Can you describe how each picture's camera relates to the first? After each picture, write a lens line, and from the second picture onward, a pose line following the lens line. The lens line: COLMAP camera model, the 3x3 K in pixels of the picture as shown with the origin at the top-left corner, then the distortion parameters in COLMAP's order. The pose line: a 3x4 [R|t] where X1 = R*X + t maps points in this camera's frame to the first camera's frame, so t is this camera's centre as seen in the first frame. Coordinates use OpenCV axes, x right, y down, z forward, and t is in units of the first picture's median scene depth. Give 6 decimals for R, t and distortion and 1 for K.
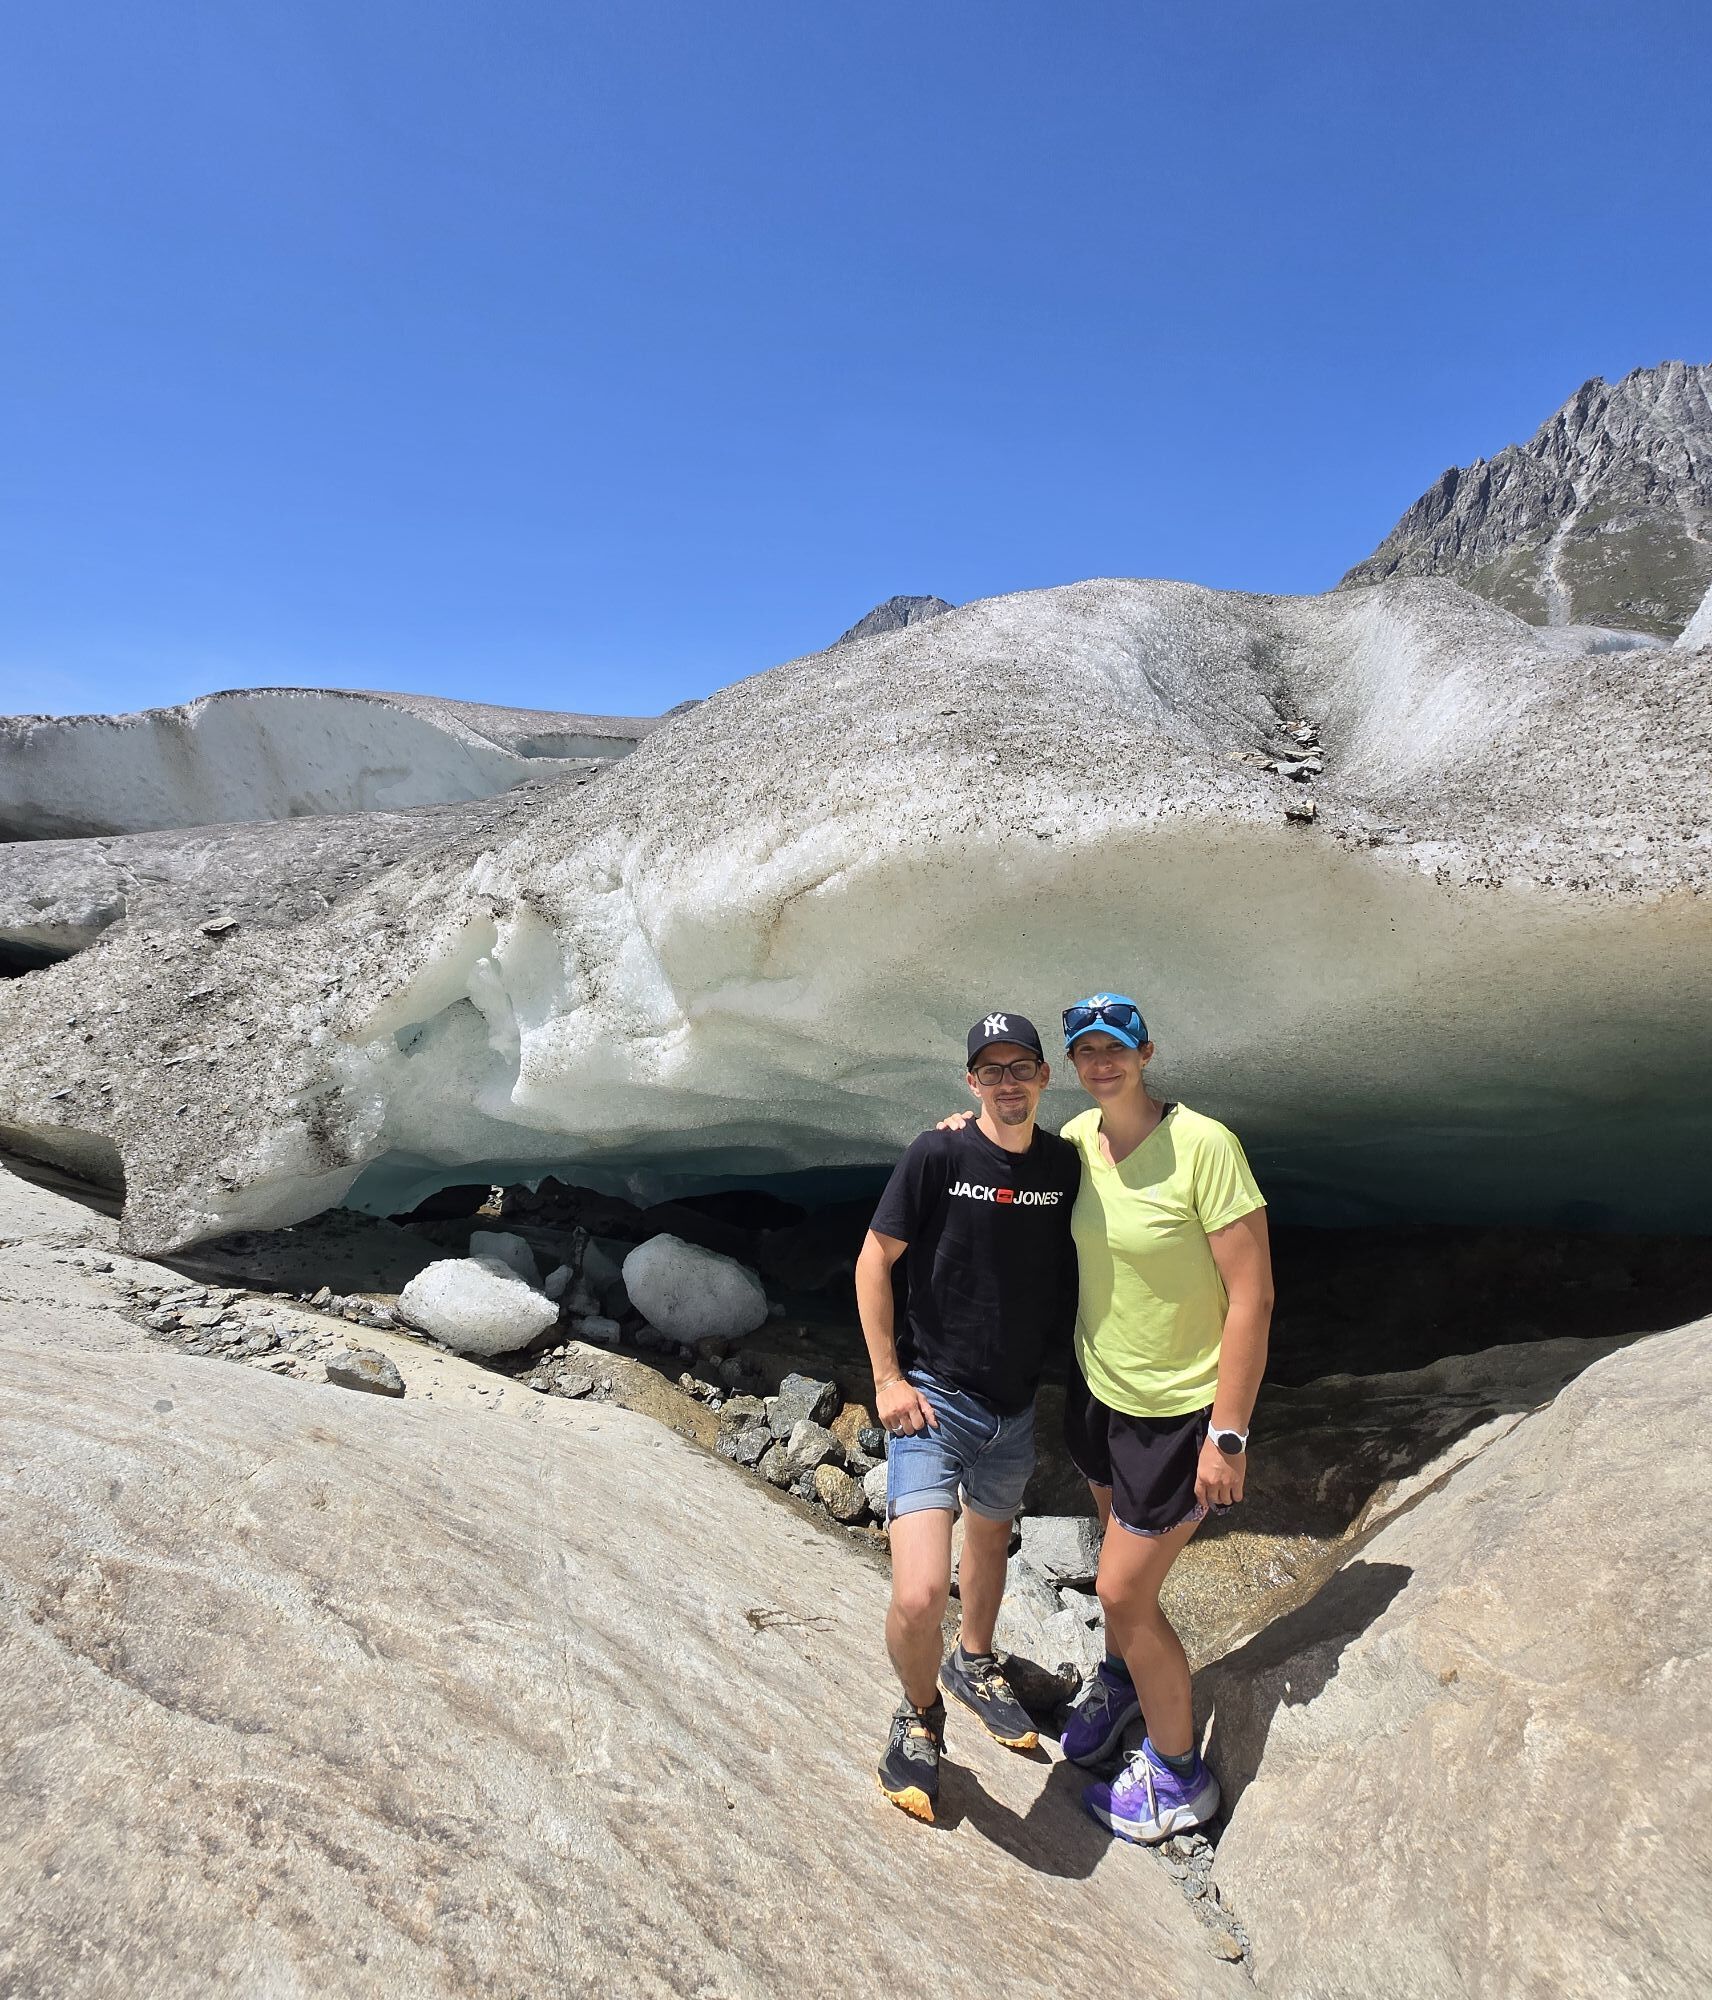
lens RADIAL K [[890.3, 0, 843.4], [0, 890.3, 990.2], [0, 0, 1]] dist [0.005553, -0.001286]
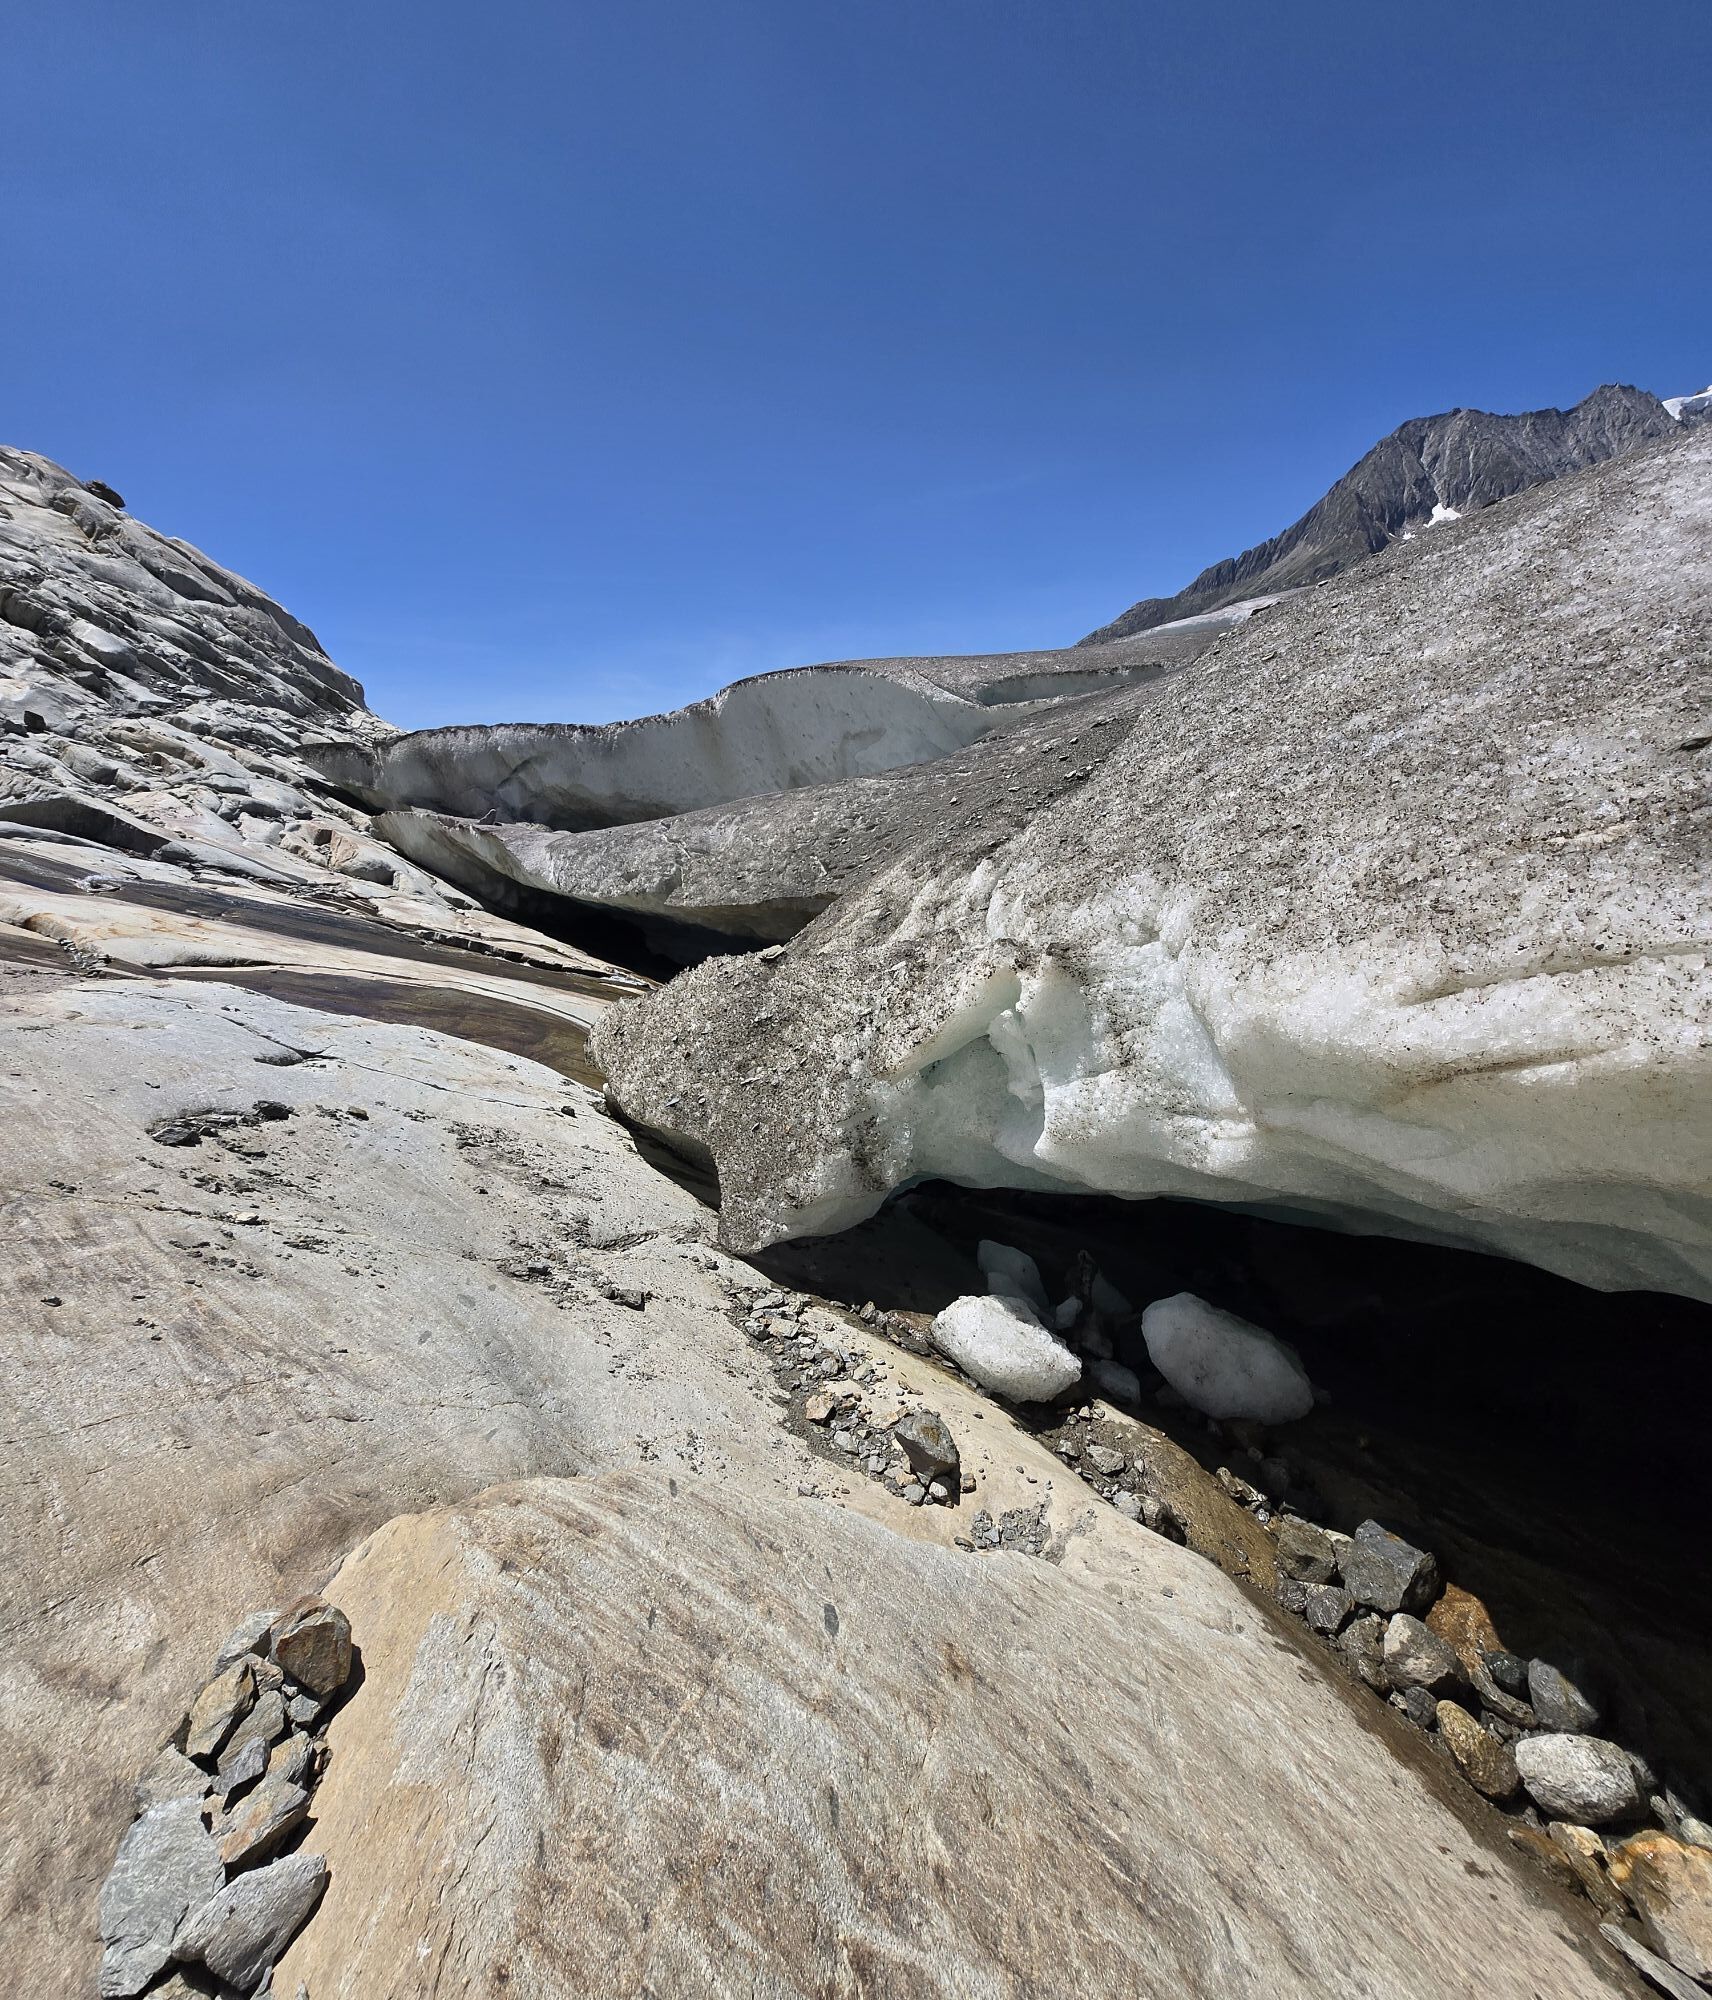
lens RADIAL K [[890.3, 0, 846.8], [0, 890.3, 991.3], [0, 0, 1]] dist [0.005553, -0.001286]
pose [[0.882889, 0.019674, -0.469169, -0.121371], [0.020171, 0.996611, 0.079749, -0.172859], [0.469148, -0.079873, 0.879500, 0.060926]]
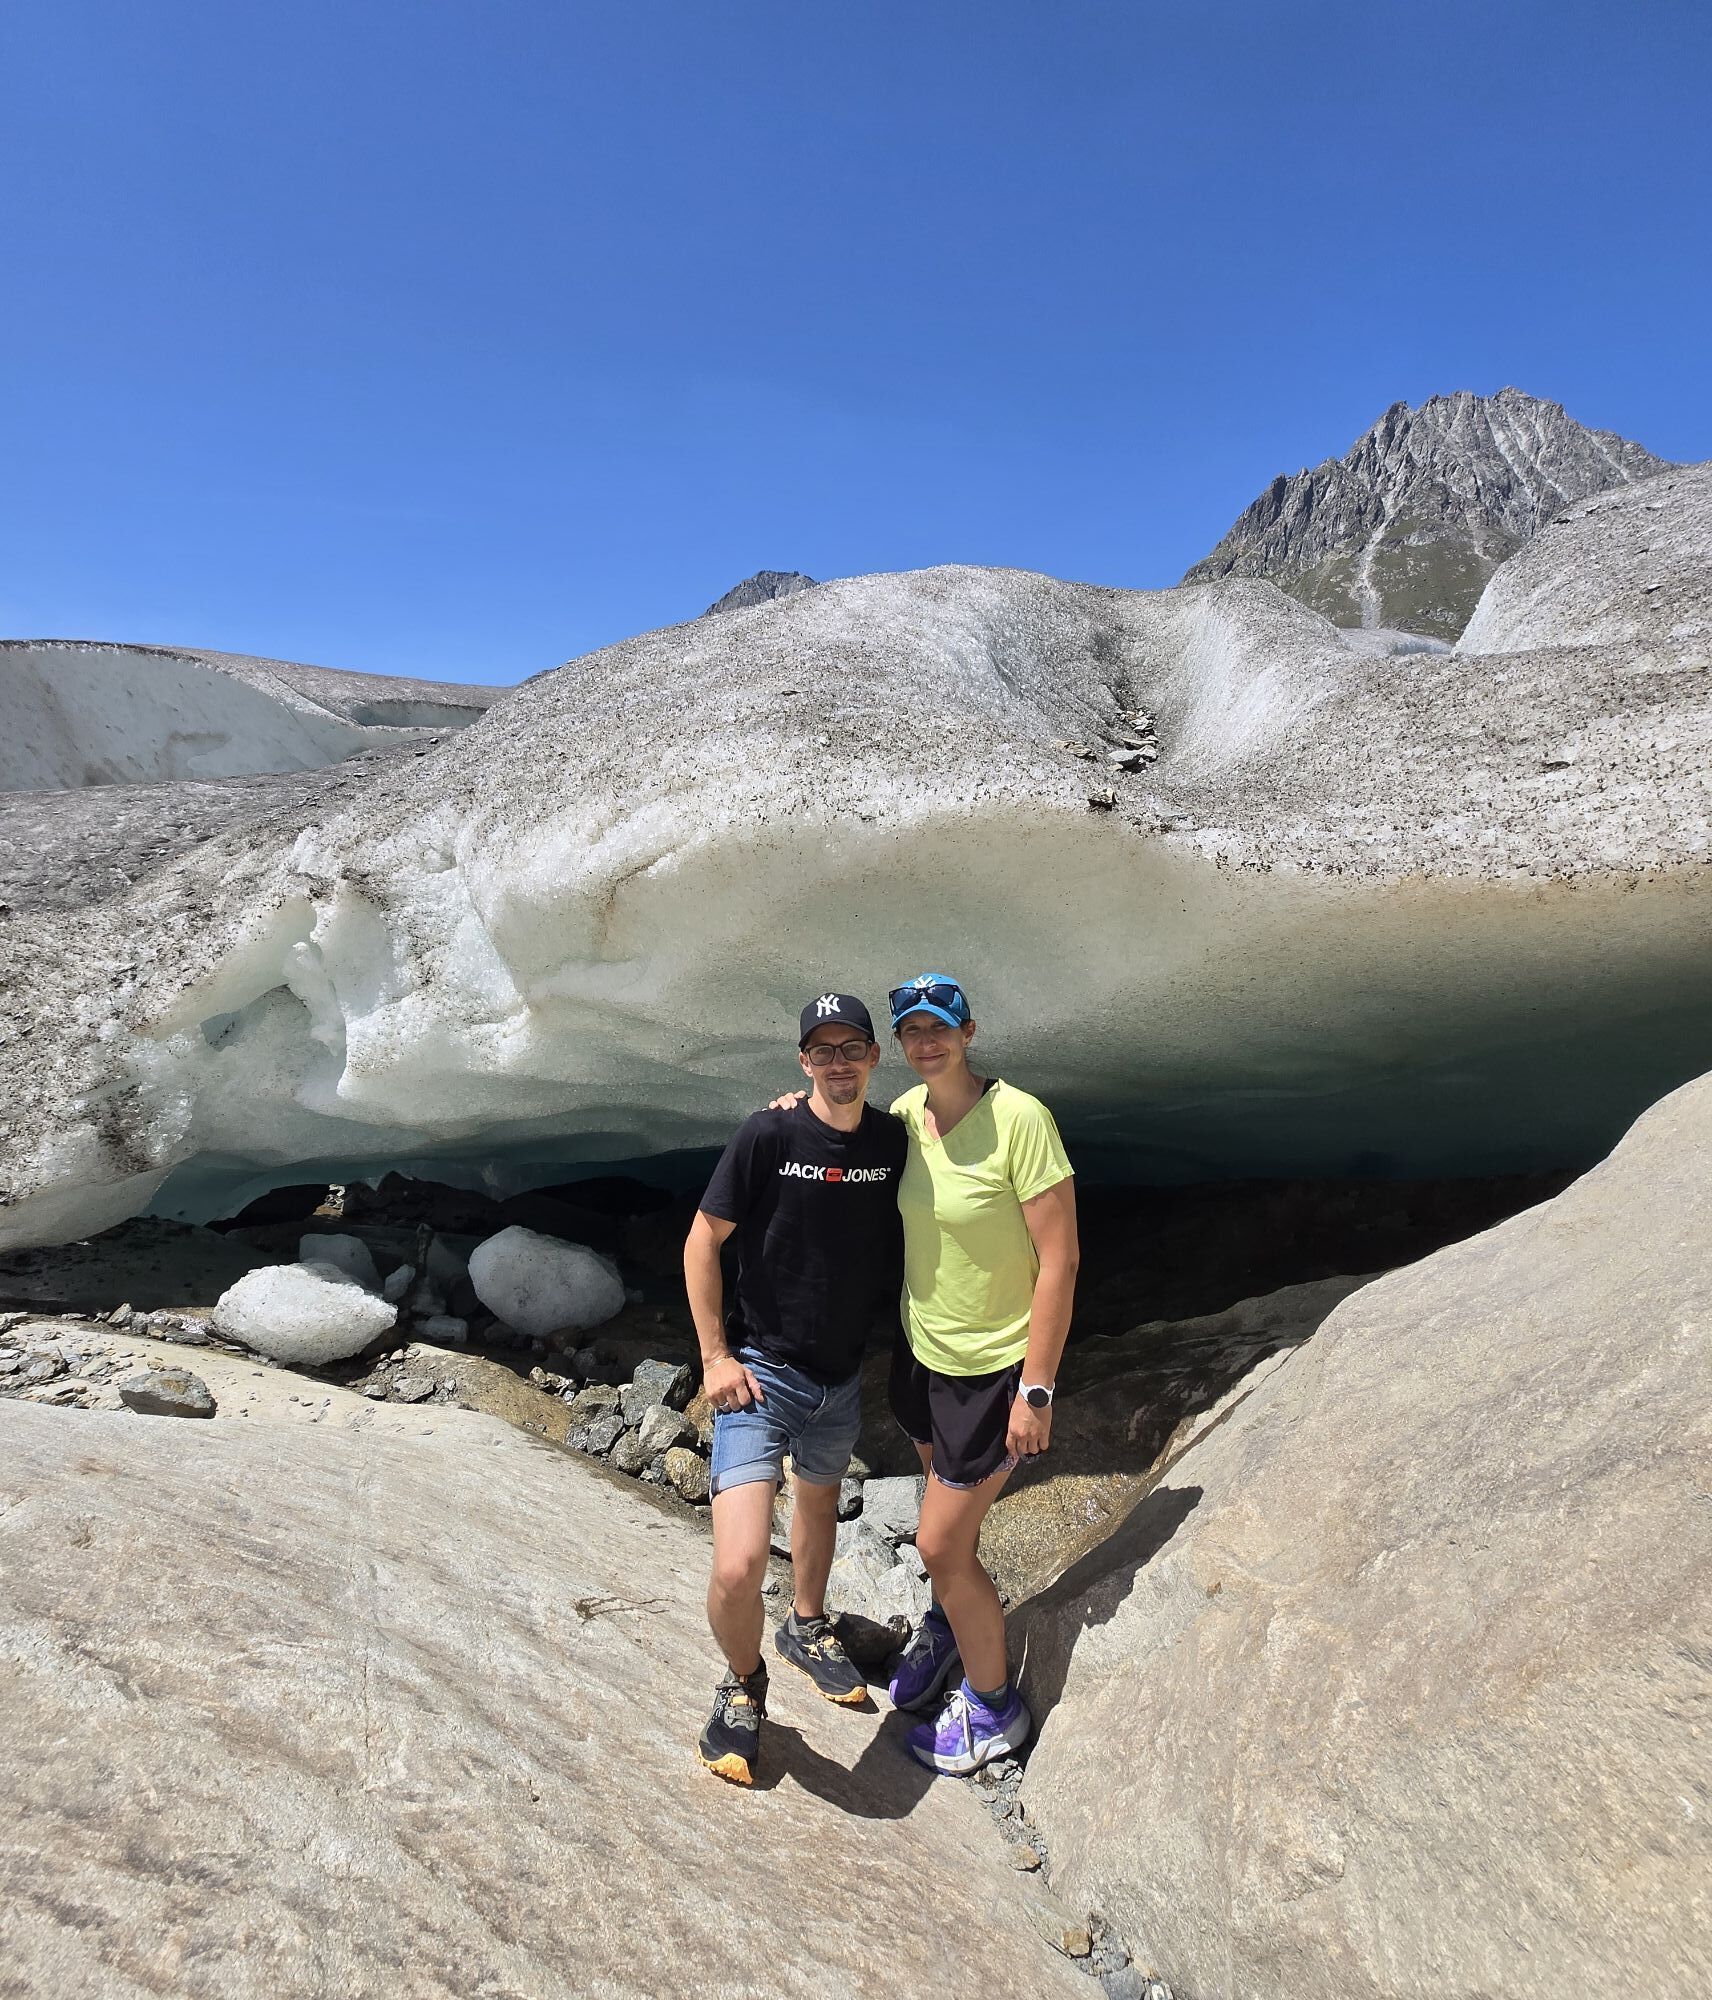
lens RADIAL K [[890.3, 0, 843.3], [0, 890.3, 990.7], [0, 0, 1]] dist [0.005553, -0.001286]
pose [[0.989750, -0.016324, 0.141872, 0.028380], [0.013022, 0.999623, 0.024173, -0.000999], [-0.142214, -0.022078, 0.989590, -0.003350]]
